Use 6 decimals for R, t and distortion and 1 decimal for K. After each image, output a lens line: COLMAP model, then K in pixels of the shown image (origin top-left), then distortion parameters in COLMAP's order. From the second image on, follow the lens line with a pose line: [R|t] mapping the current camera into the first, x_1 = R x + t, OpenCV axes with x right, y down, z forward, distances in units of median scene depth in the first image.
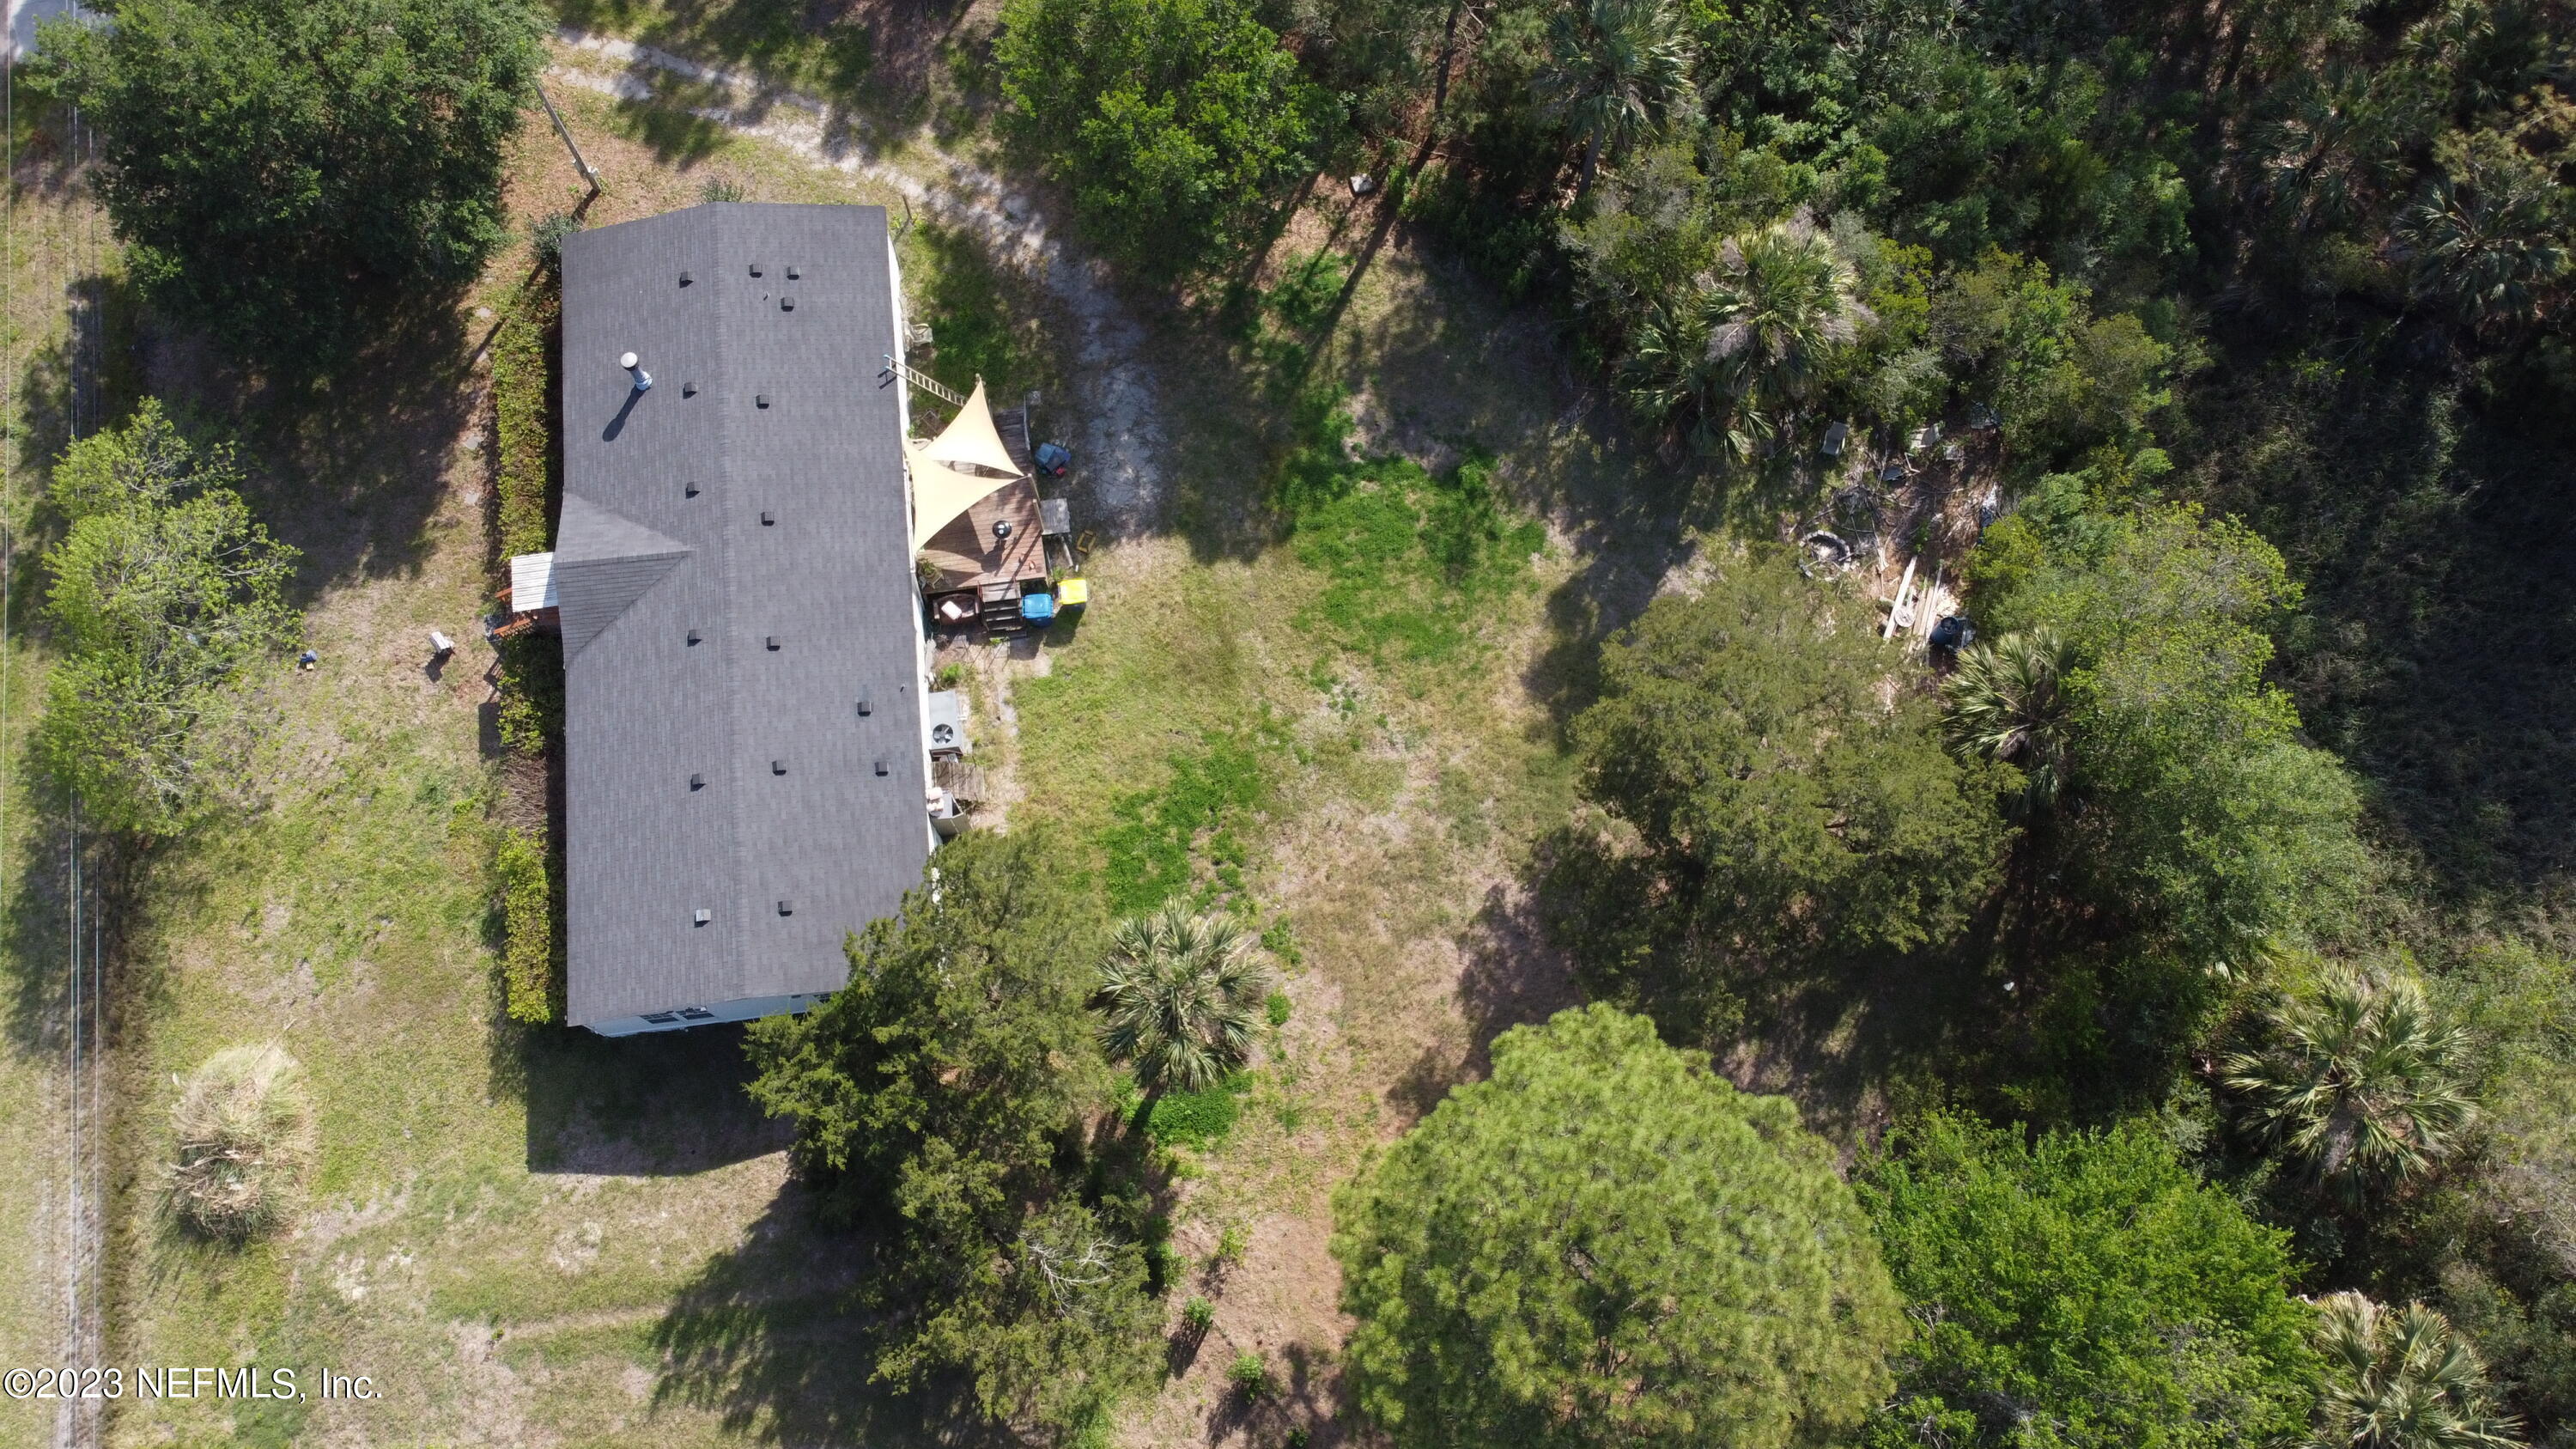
lens RADIAL K [[1913.2, 0, 1278.5], [0, 1913.2, 764.4], [0, 0, 1]] dist [0.010930, -0.007982]
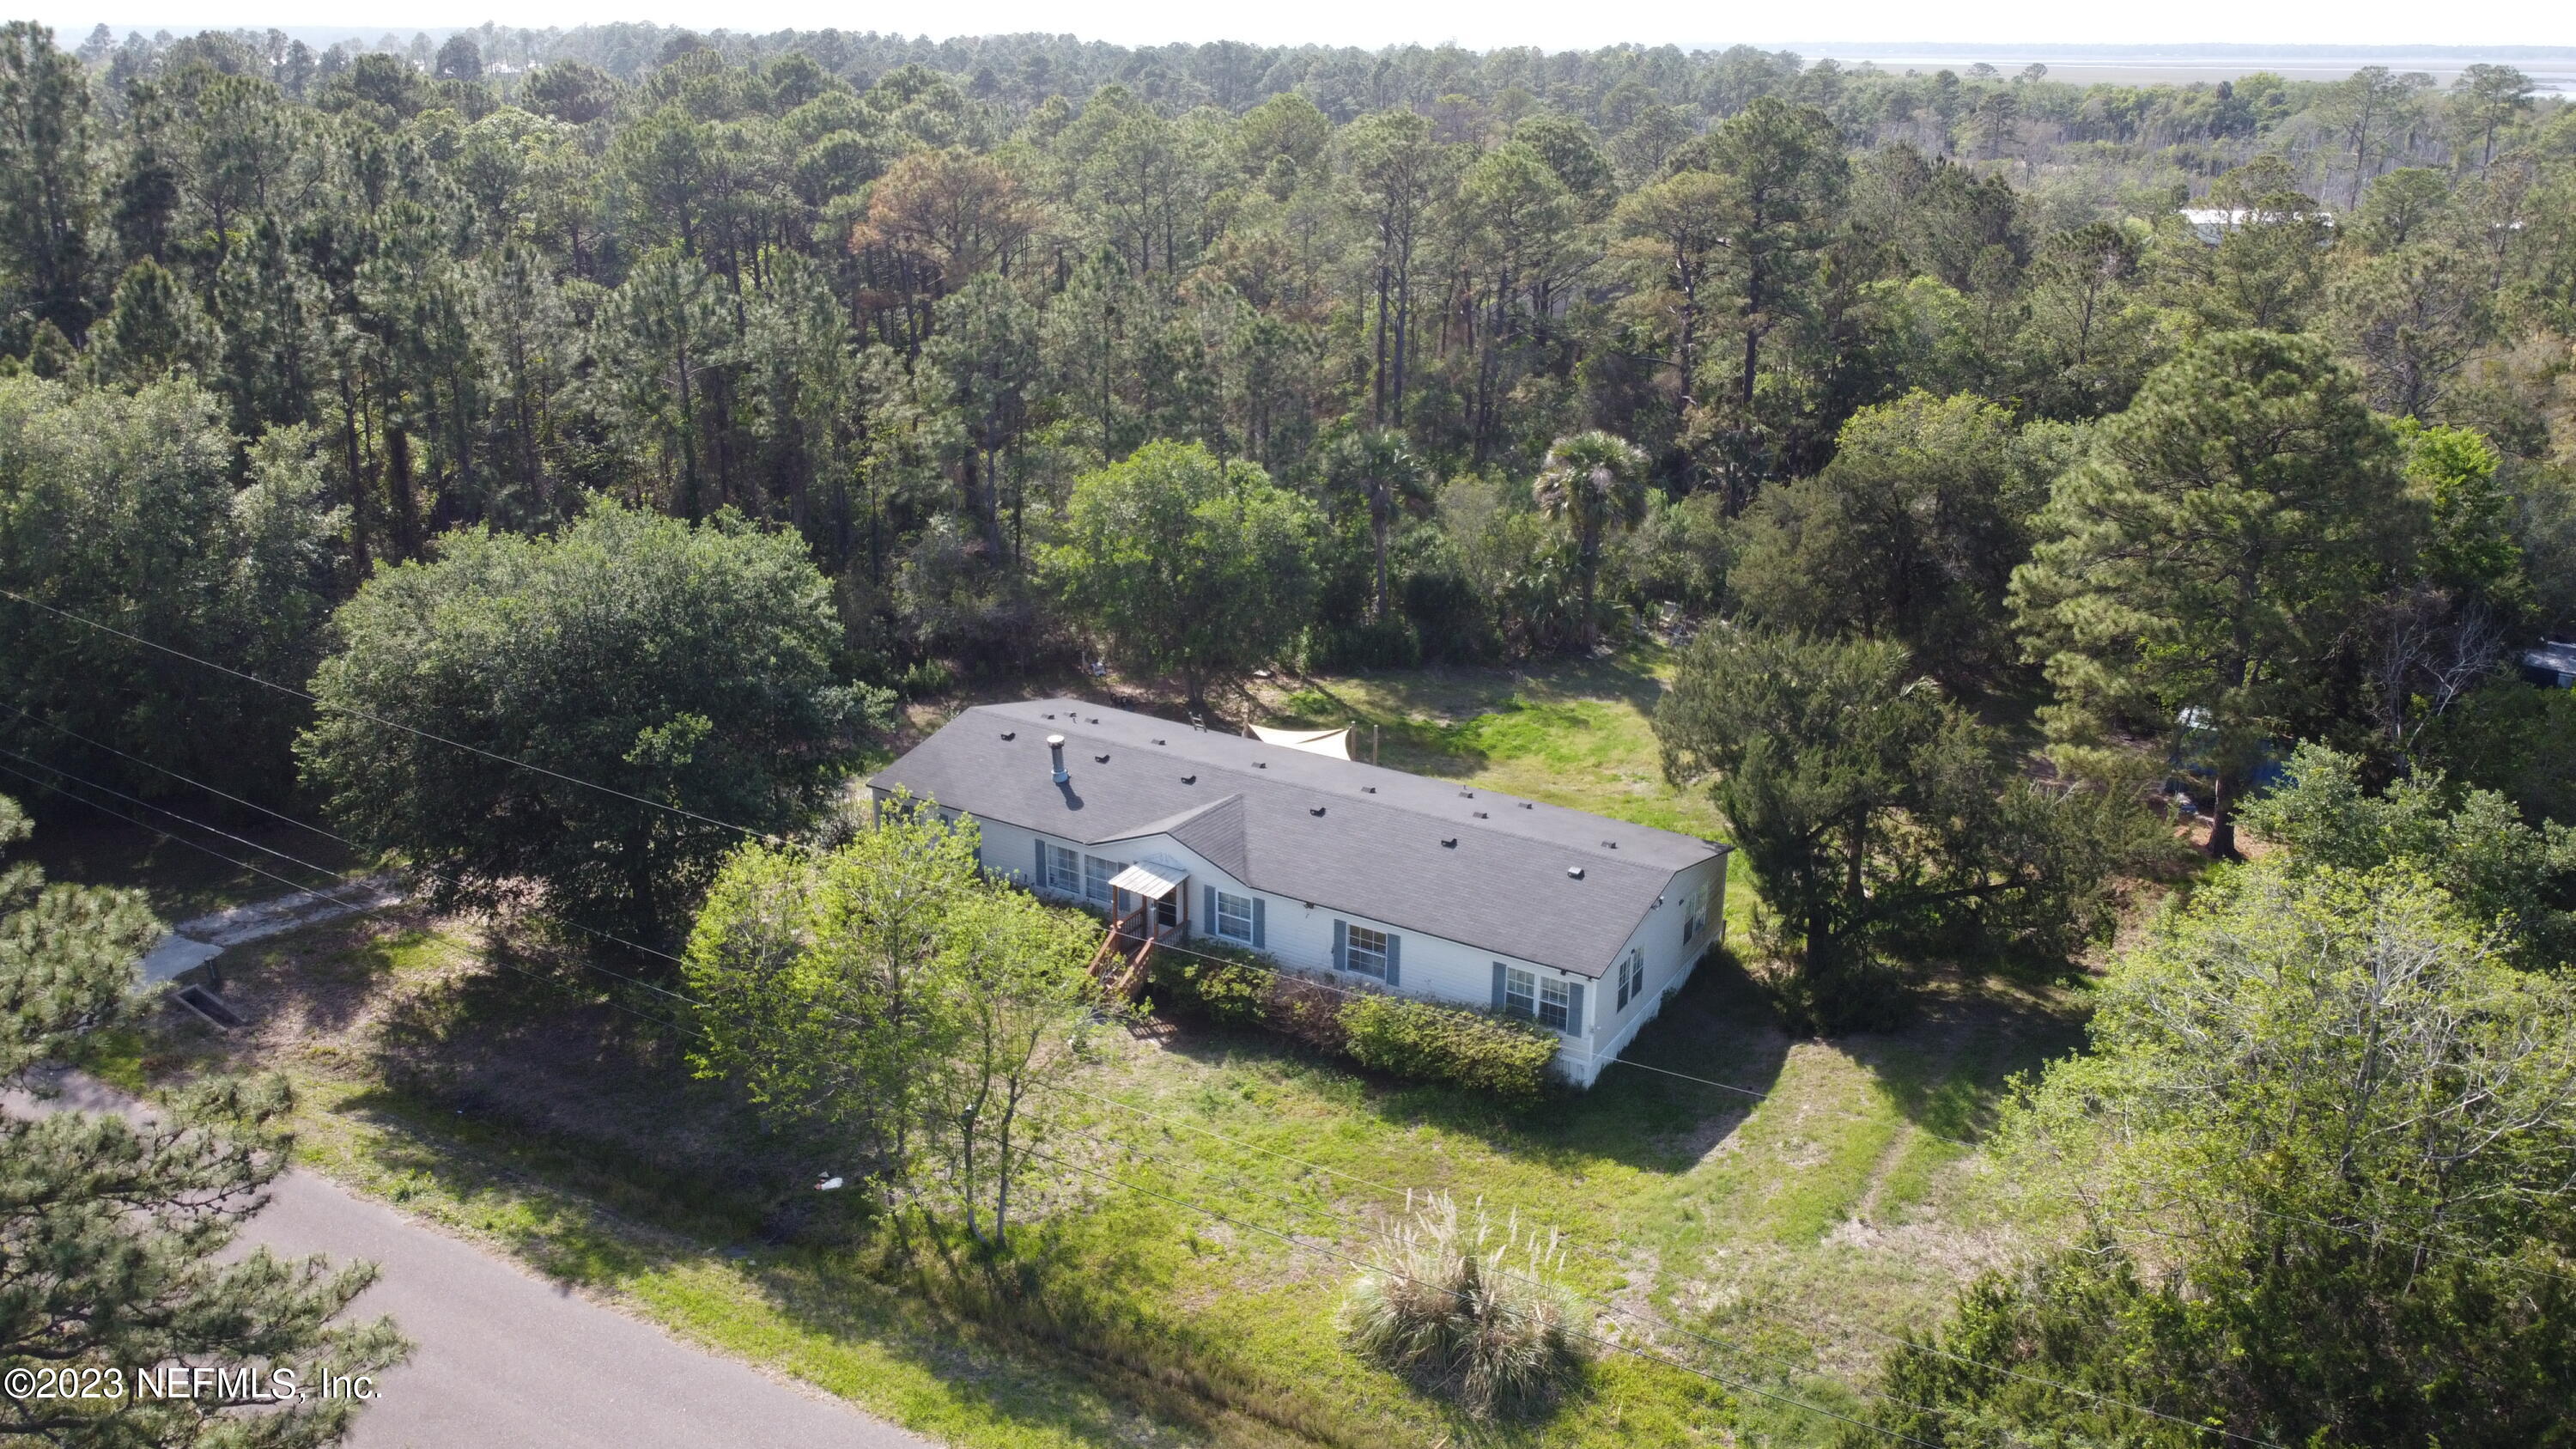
lens RADIAL K [[1913.2, 0, 1304.2], [0, 1913.2, 731.1], [0, 0, 1]] dist [0.010930, -0.007982]
pose [[0.623649, -0.275729, 0.731461, -0.953767], [0.745583, 0.490969, -0.450616, 0.335577], [-0.234877, 0.826392, 0.511771, 0.402315]]
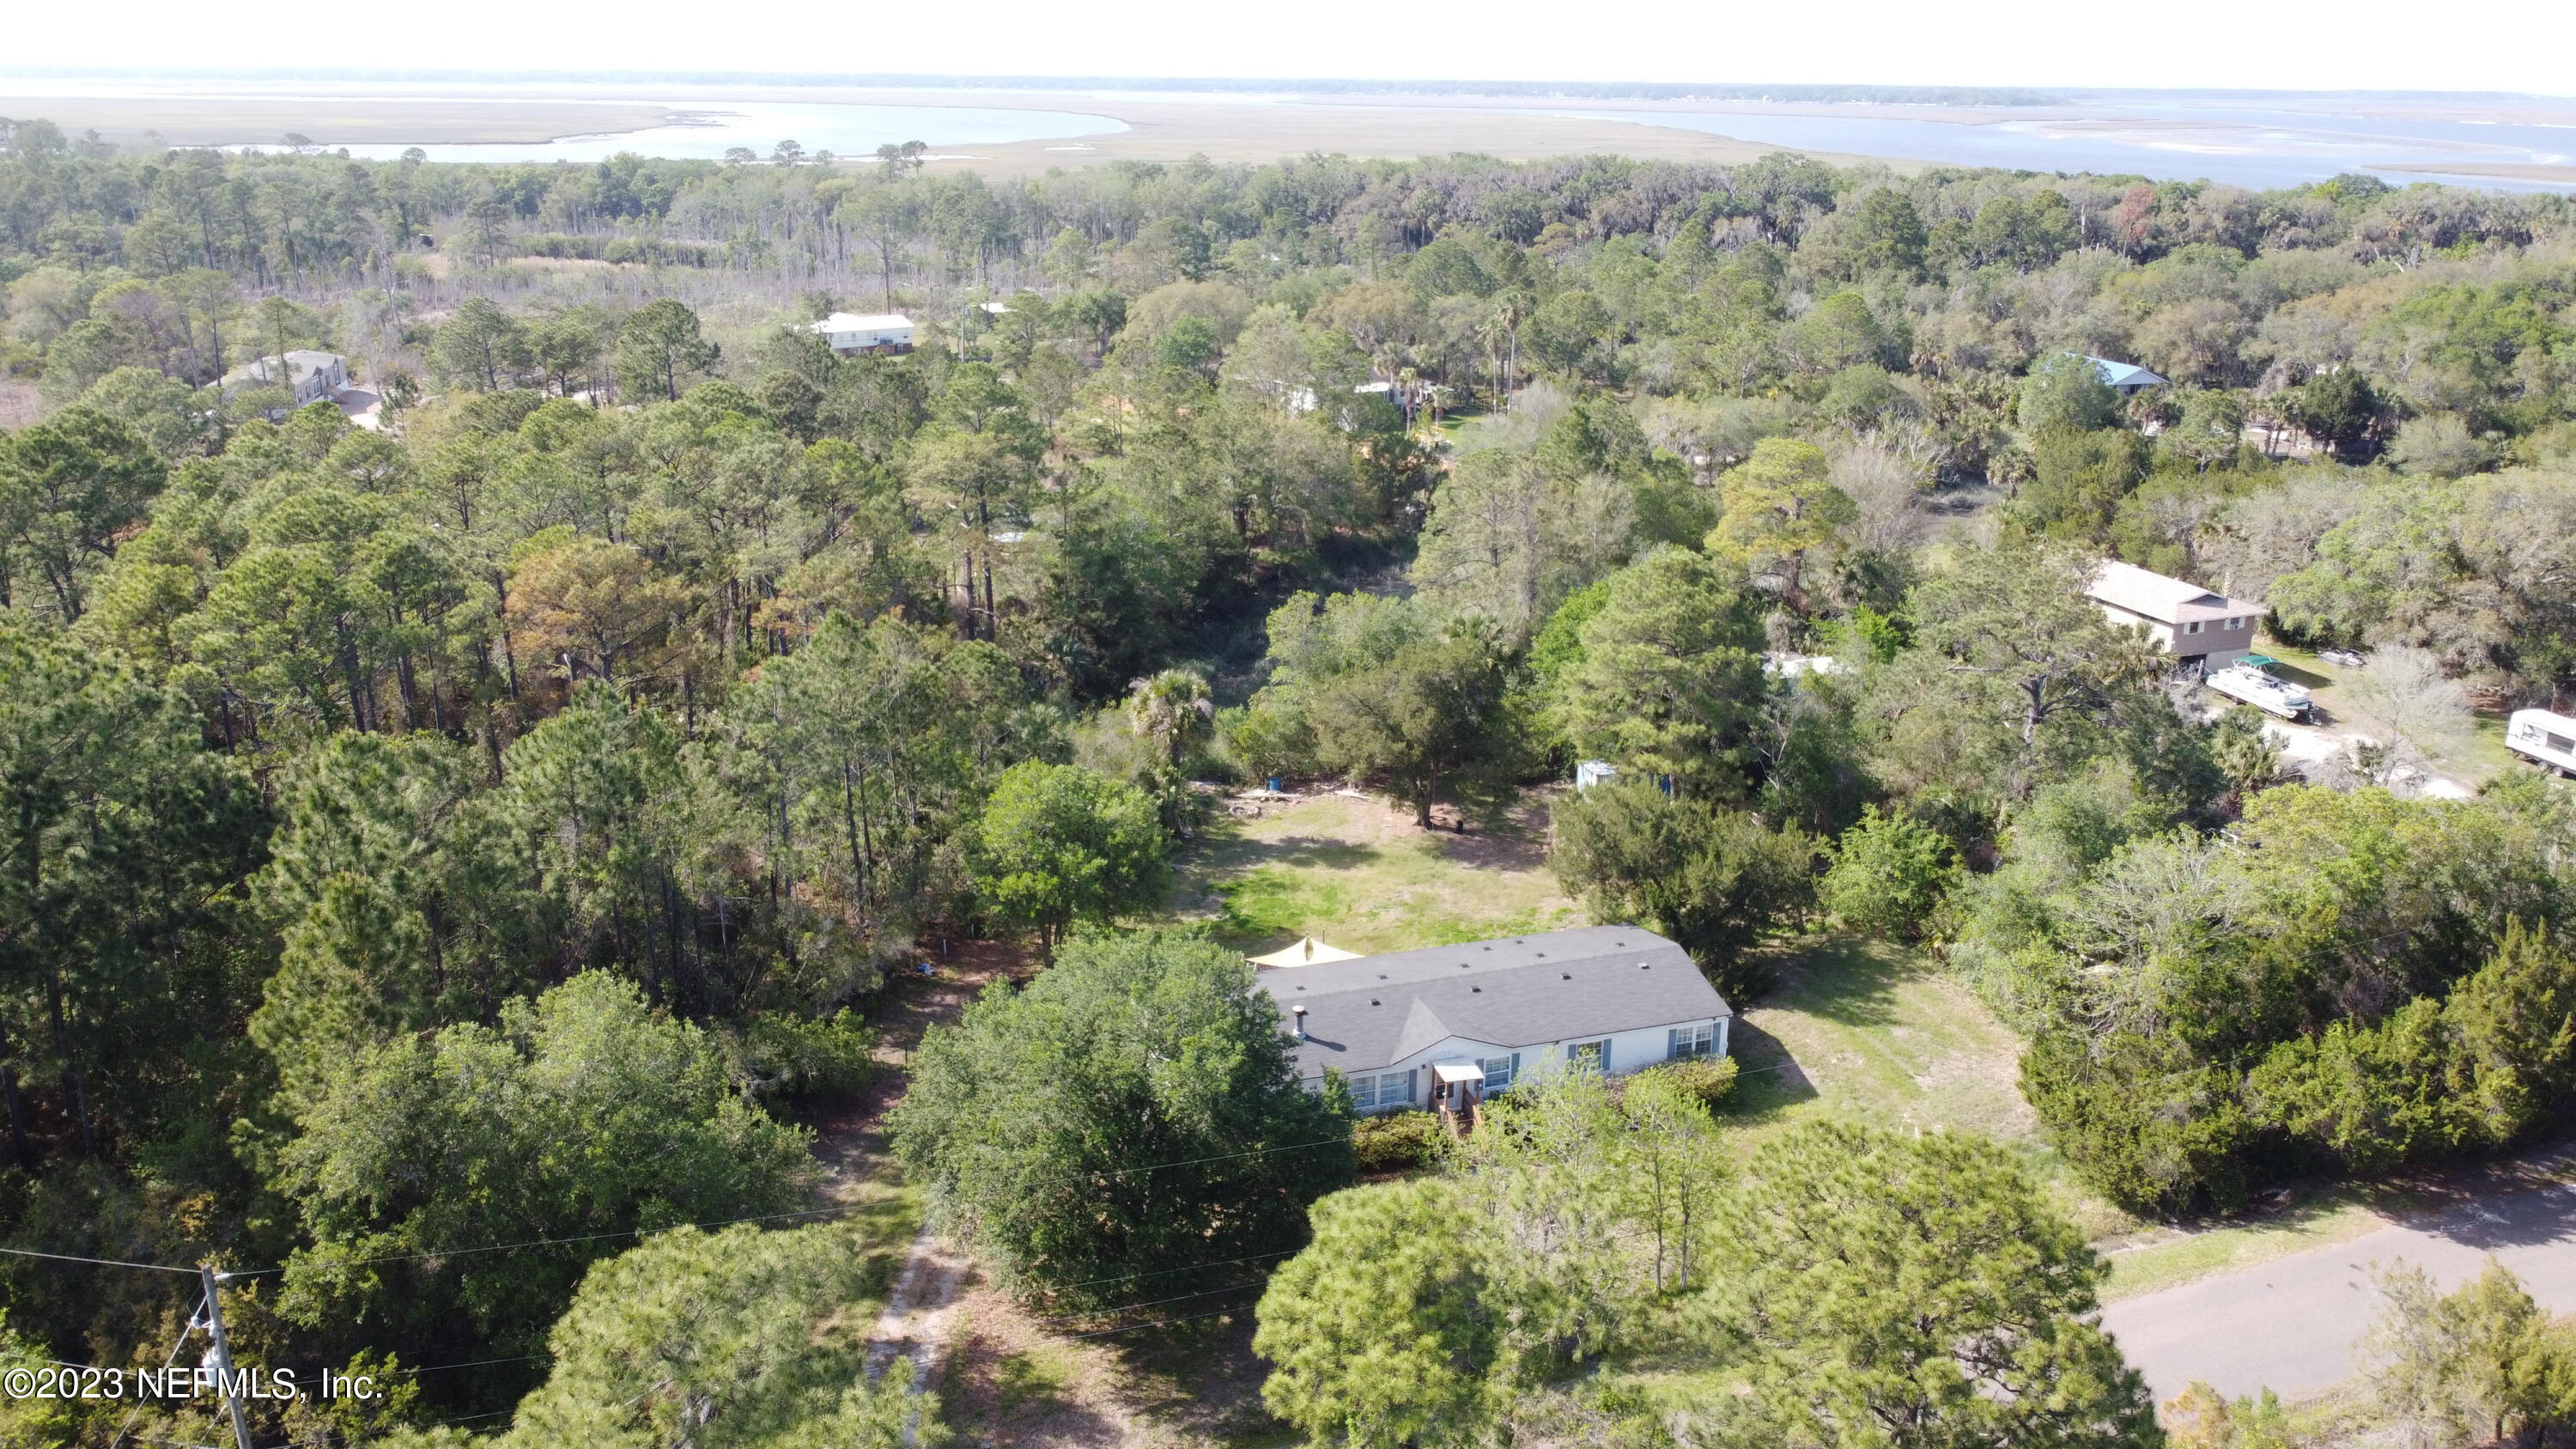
lens RADIAL K [[1913.2, 0, 1309.2], [0, 1913.2, 701.7], [0, 0, 1]] dist [0.010930, -0.007982]
pose [[-0.193951, -0.318944, 0.927716, -1.484933], [0.928703, 0.244979, 0.278380, -0.614310], [-0.316059, 0.915565, 0.248691, 0.408880]]
